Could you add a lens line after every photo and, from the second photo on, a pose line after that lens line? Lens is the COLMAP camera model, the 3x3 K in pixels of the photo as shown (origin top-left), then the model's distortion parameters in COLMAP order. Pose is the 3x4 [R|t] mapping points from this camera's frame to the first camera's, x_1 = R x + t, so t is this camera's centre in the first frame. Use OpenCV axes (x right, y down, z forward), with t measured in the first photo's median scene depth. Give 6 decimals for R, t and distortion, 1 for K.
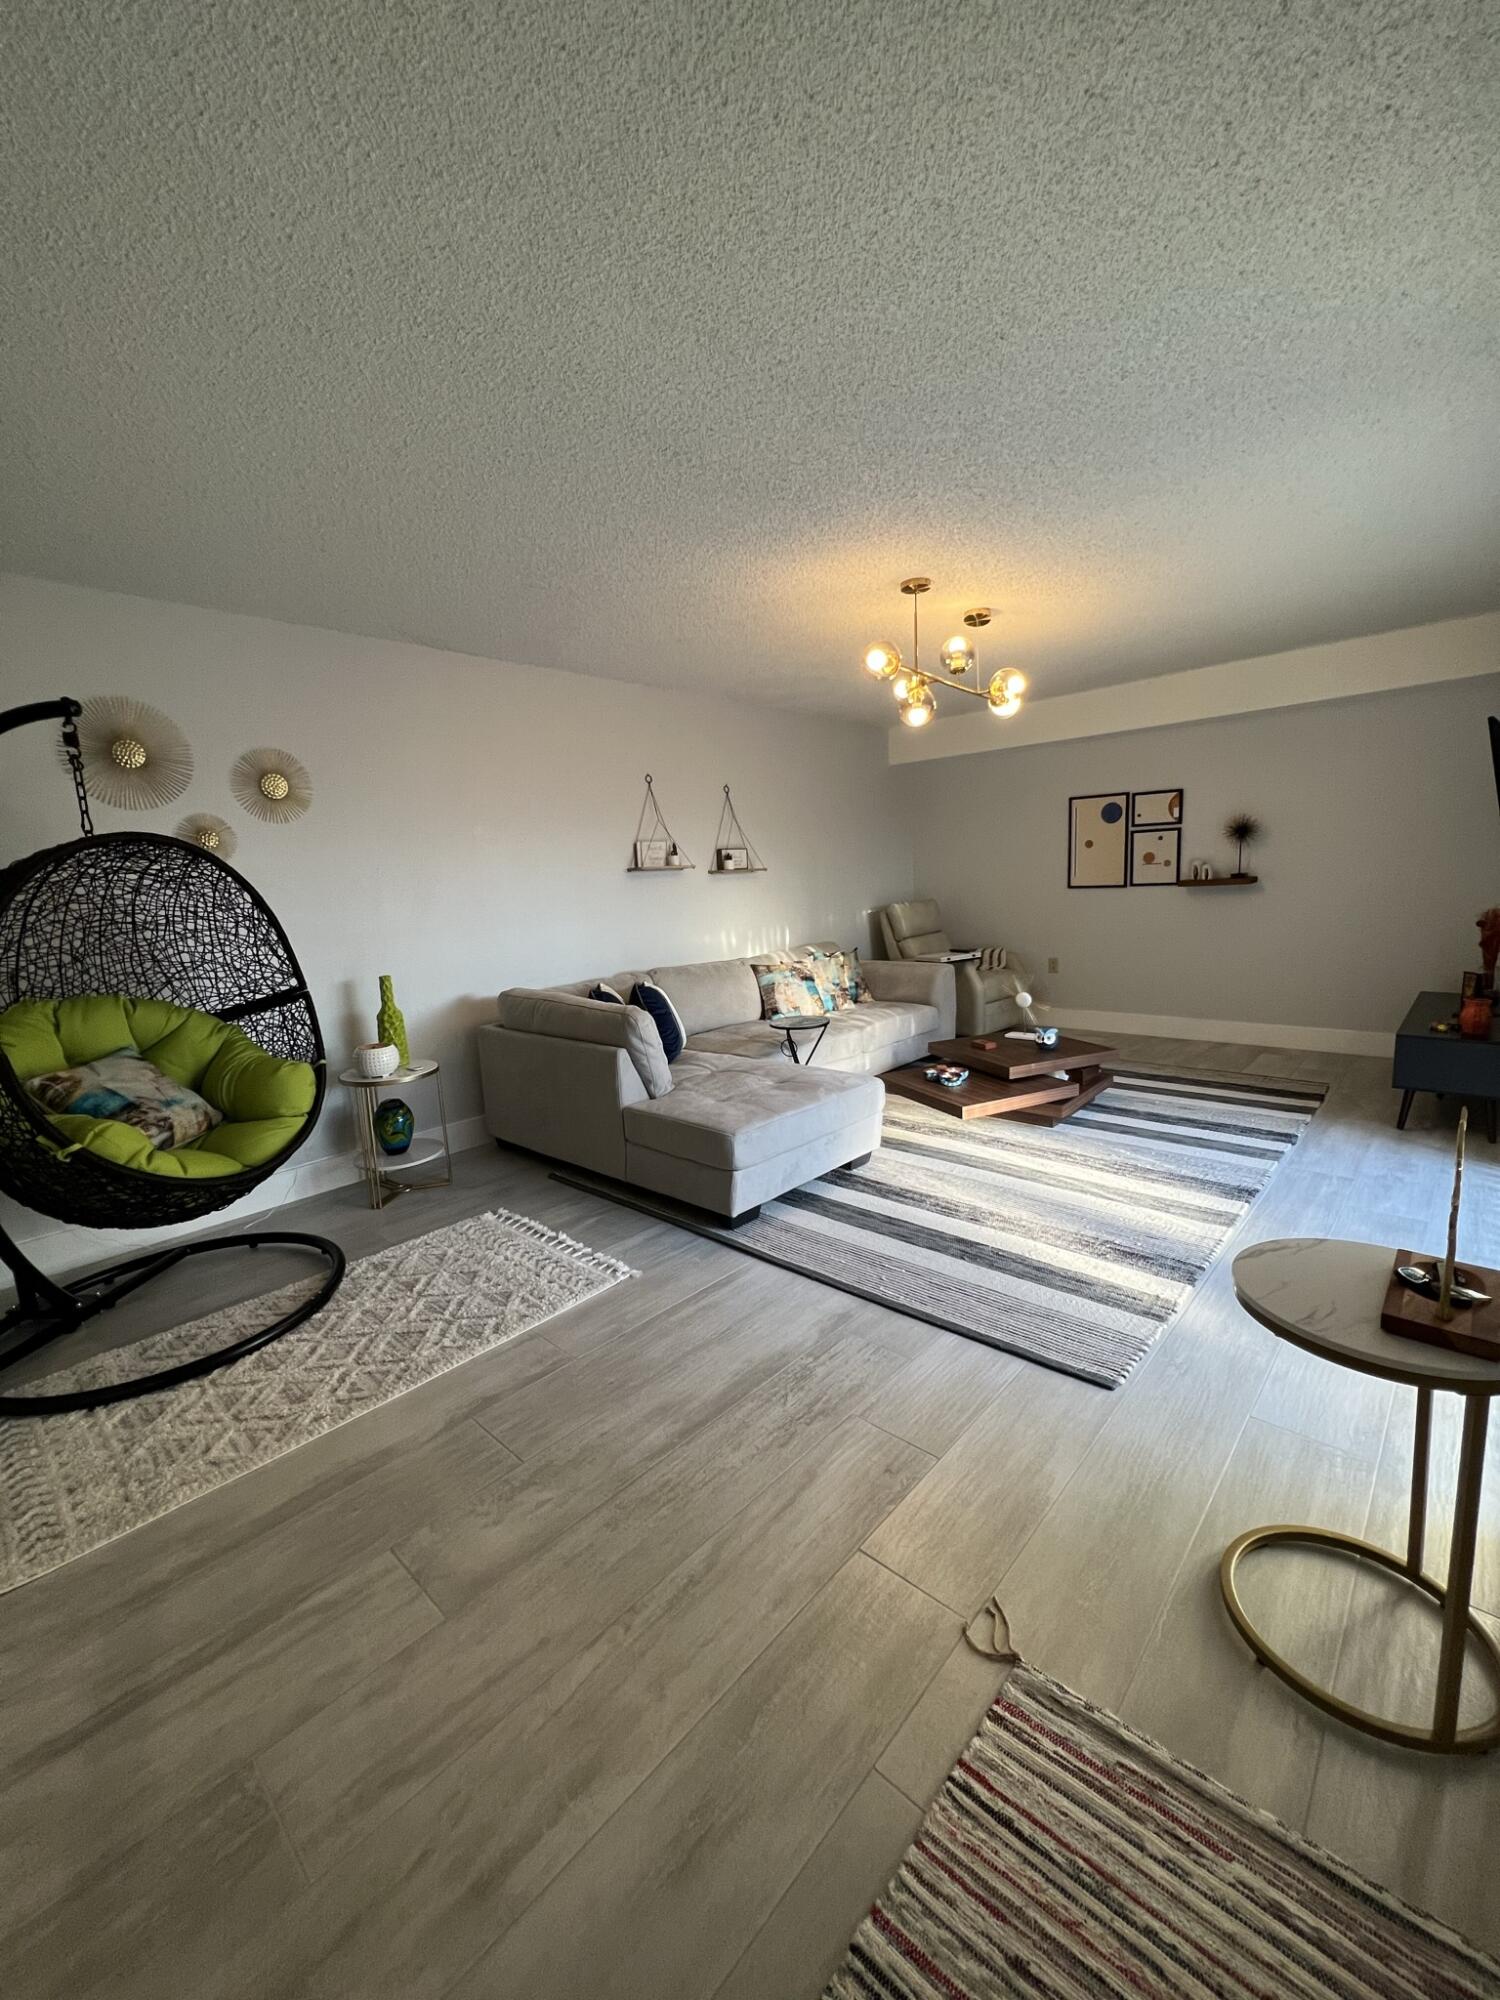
lens RADIAL K [[802.3, 0, 752.1], [0, 802.3, 997.5], [0, 0, 1]] dist [-0.002995, 0.000247]
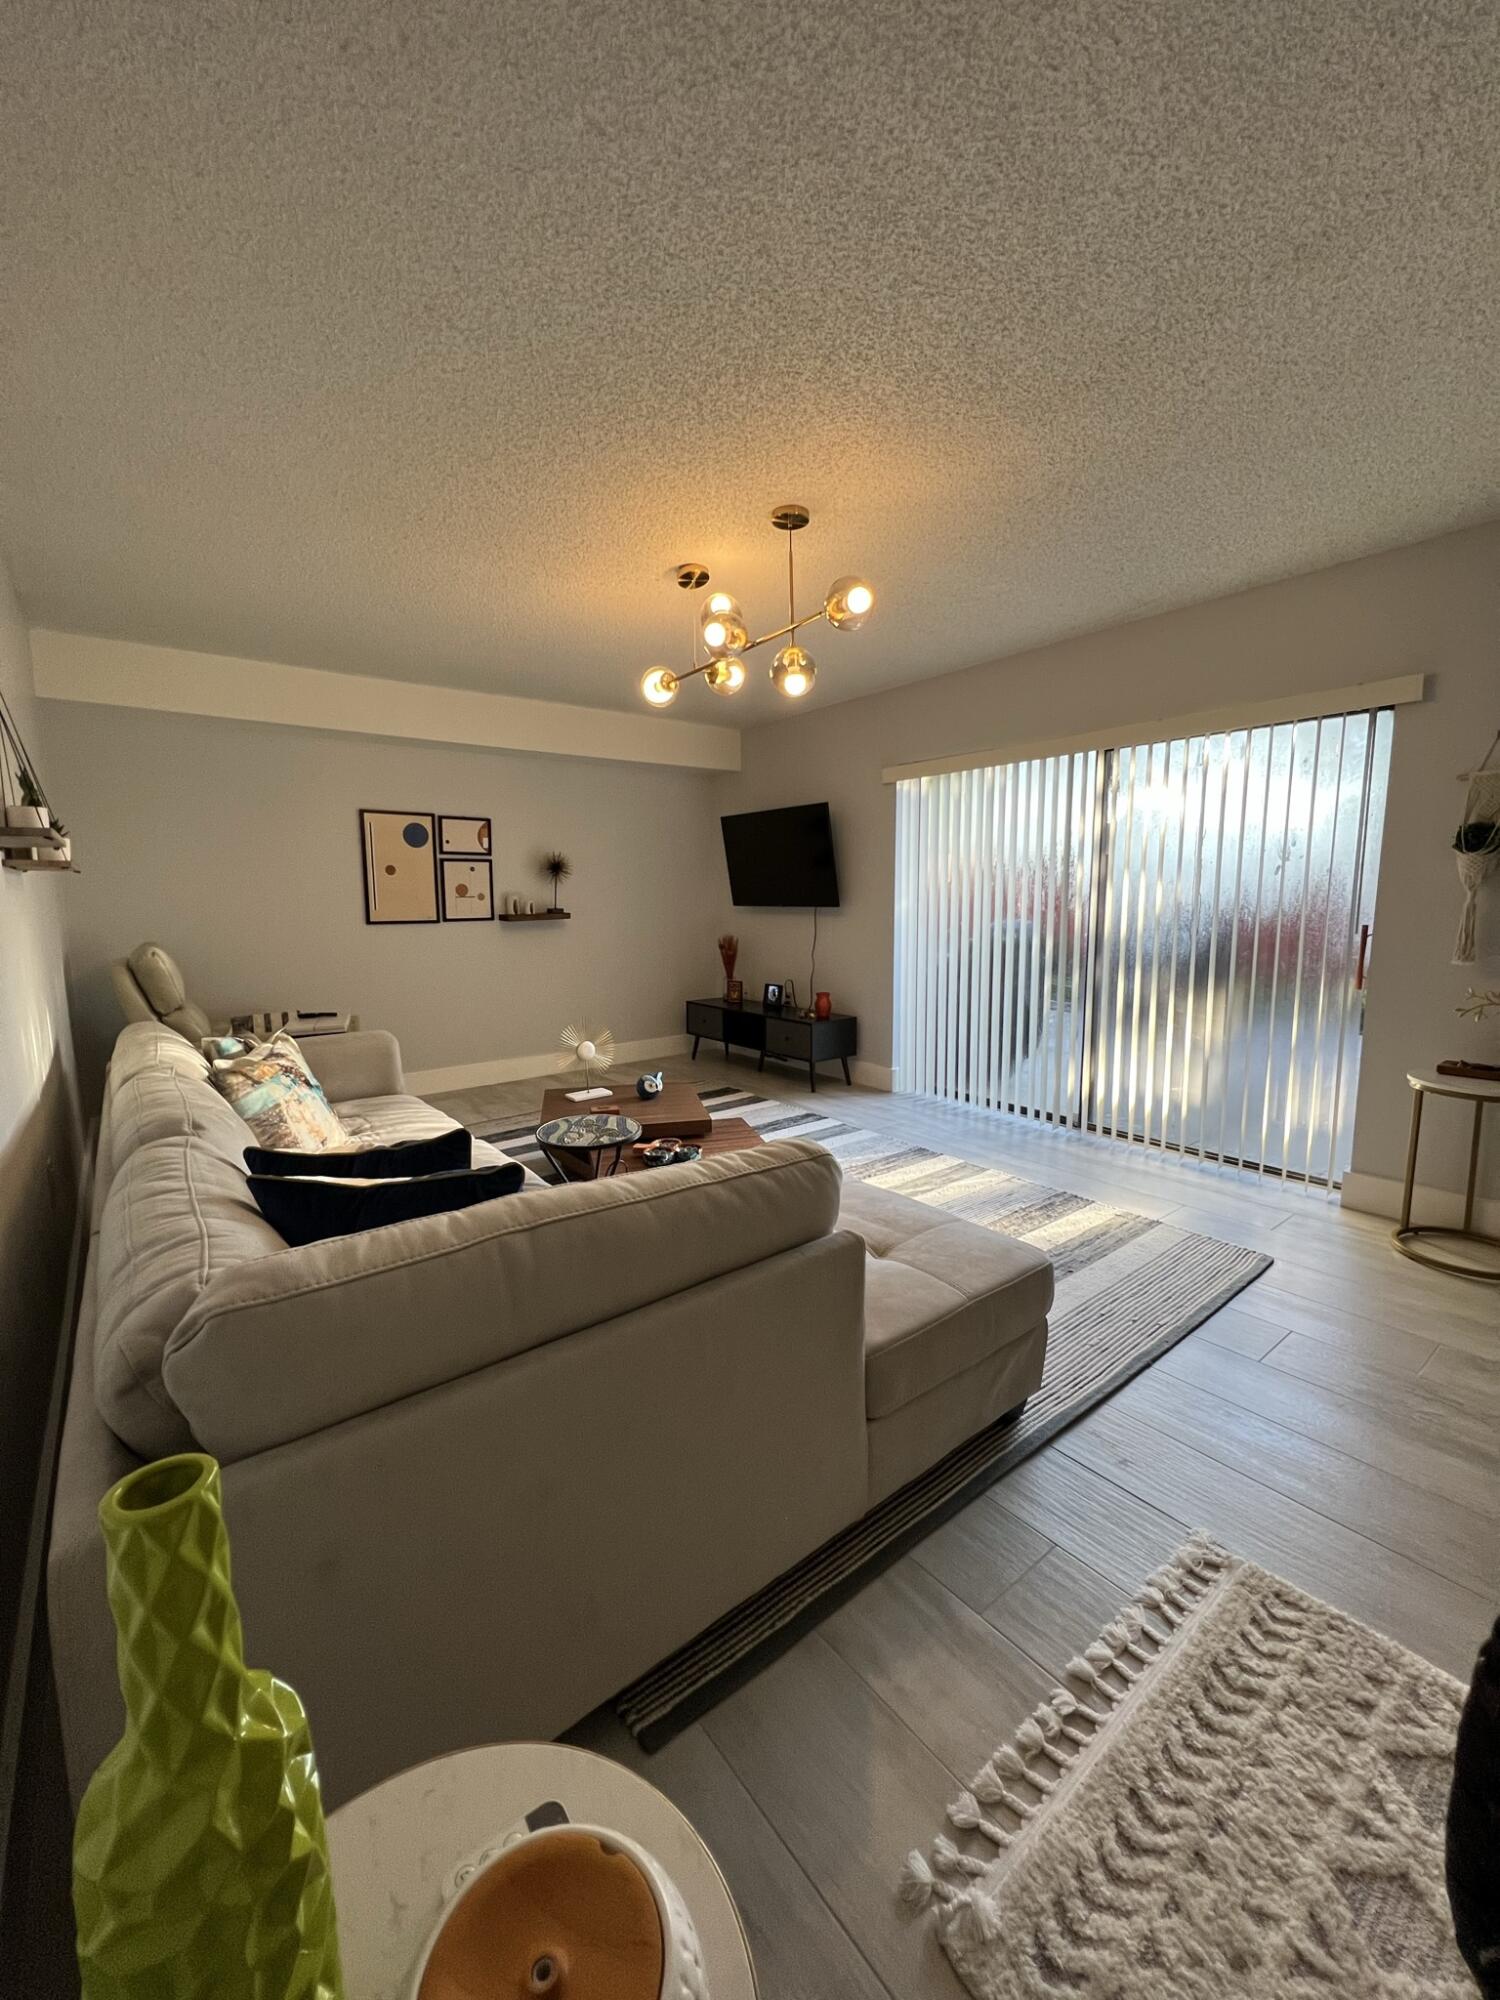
lens RADIAL K [[802.3, 0, 748.4], [0, 802.3, 989.4], [0, 0, 1]] dist [-0.002995, 0.000247]
pose [[0.162896, -0.066918, 0.984371, -0.699985], [0.152312, 0.987443, 0.041922, -0.107234], [-0.974816, 0.143102, 0.171043, 1.112904]]
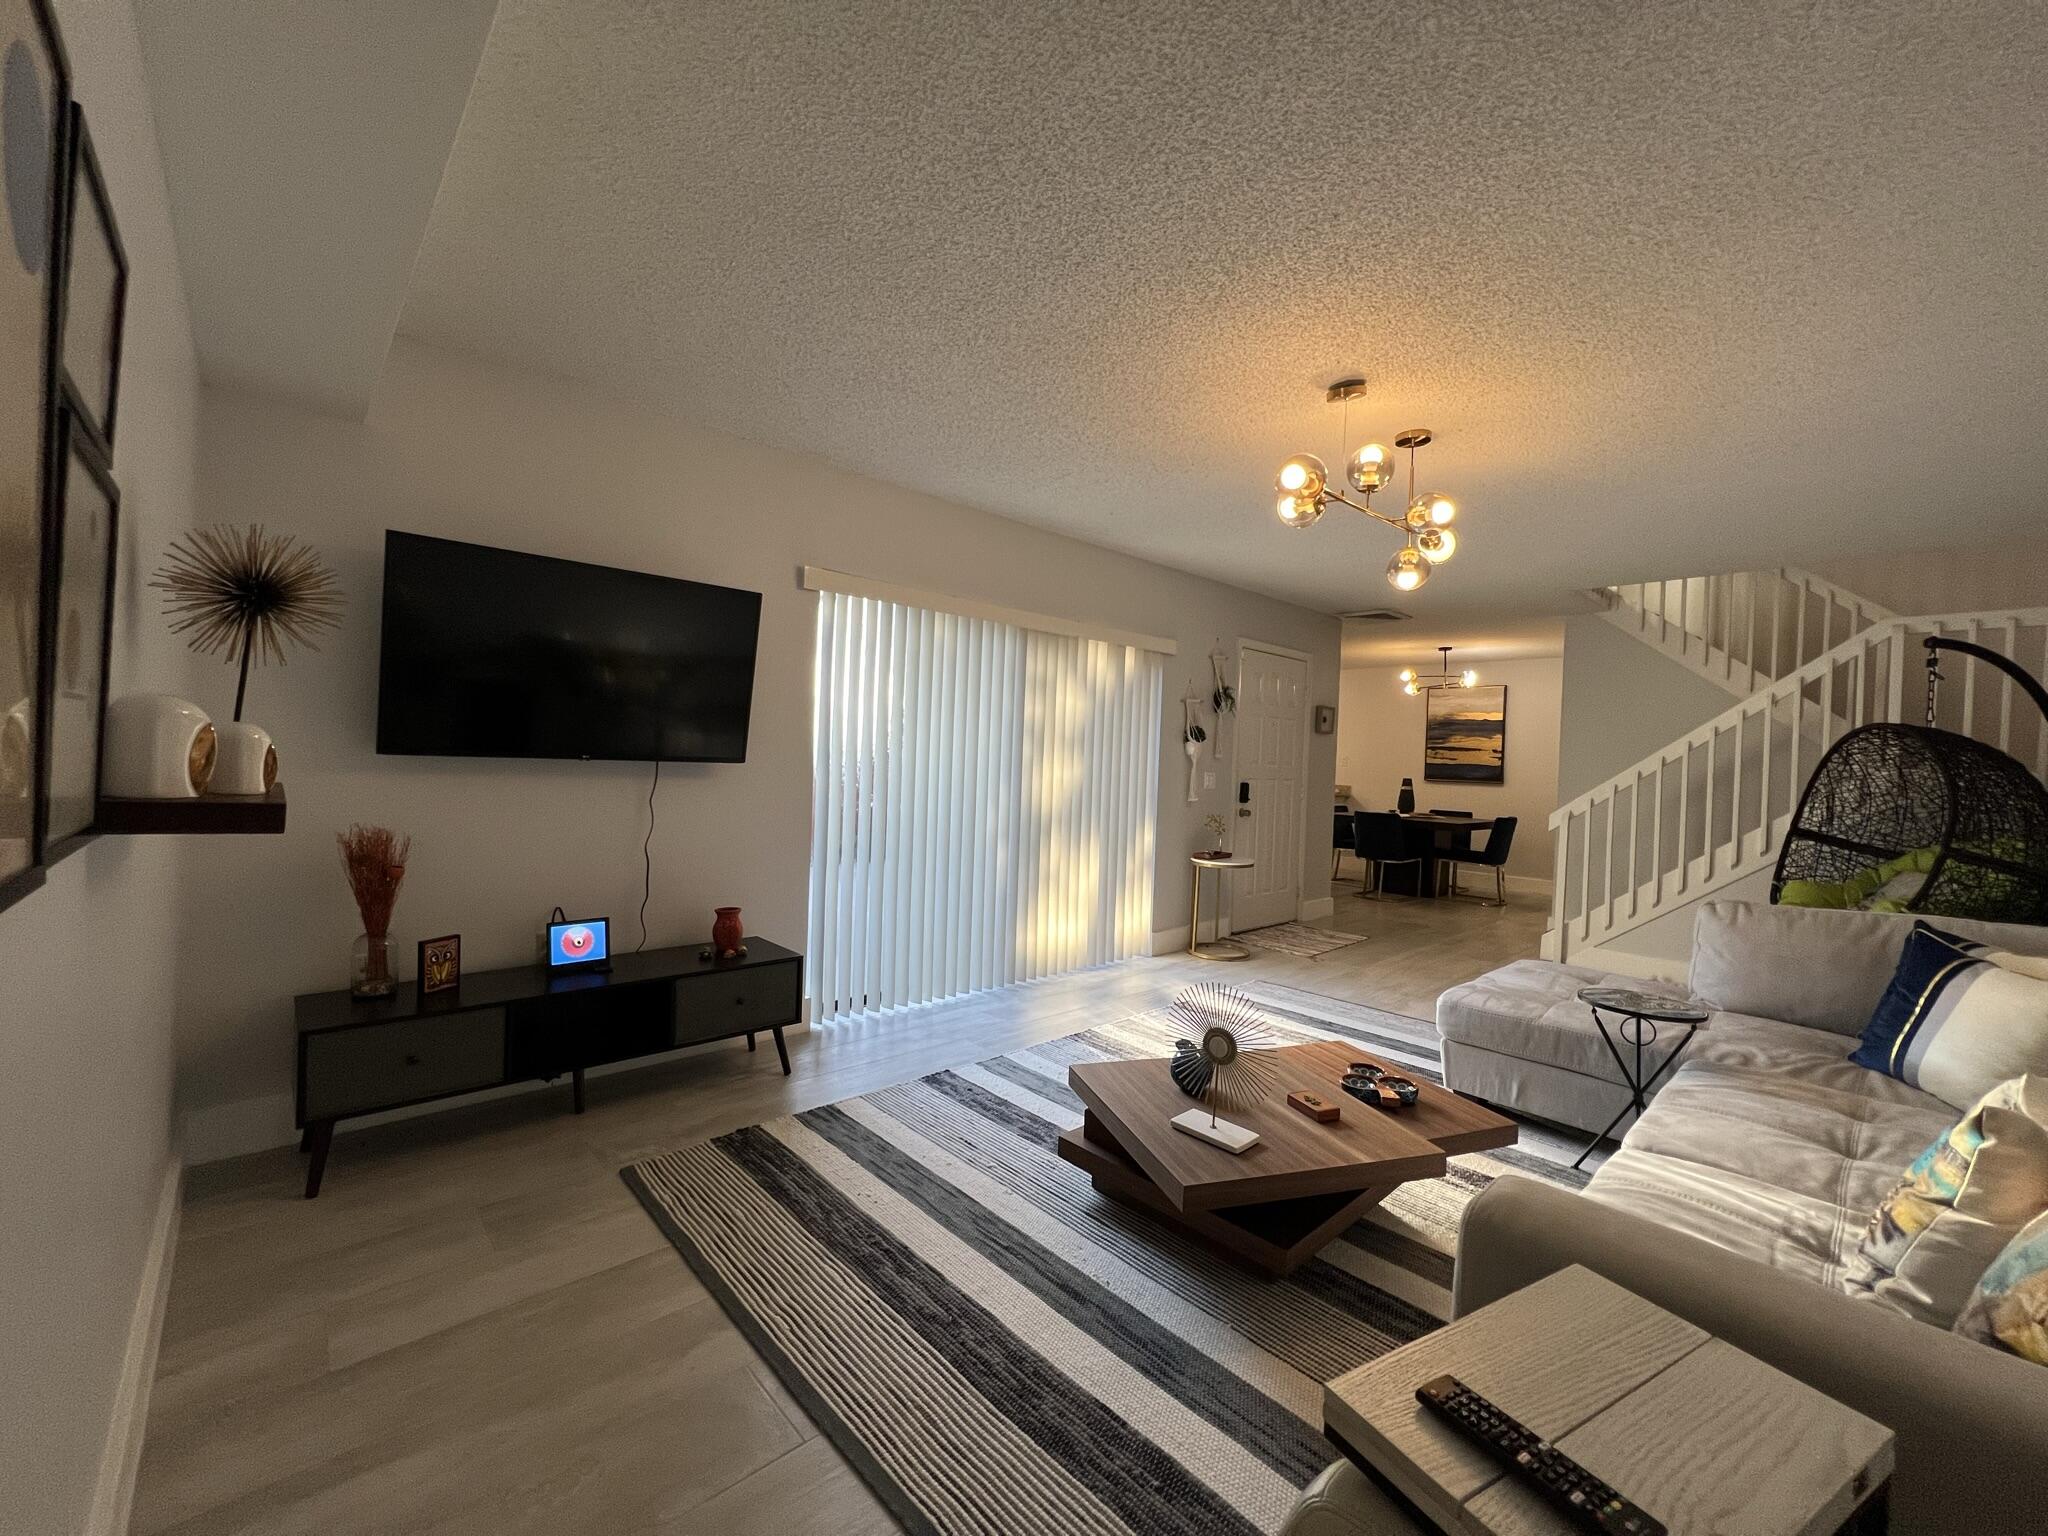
lens RADIAL K [[821.5, 0, 1035.4], [0, 821.5, 775.6], [0, 0, 1]] dist [-0.002995, 0.000247]
pose [[-0.997964, 0.005814, 0.063510, 0.661826], [0.017018, 0.984004, 0.177331, -0.359868], [-0.061463, 0.178051, -0.982100, 2.285049]]
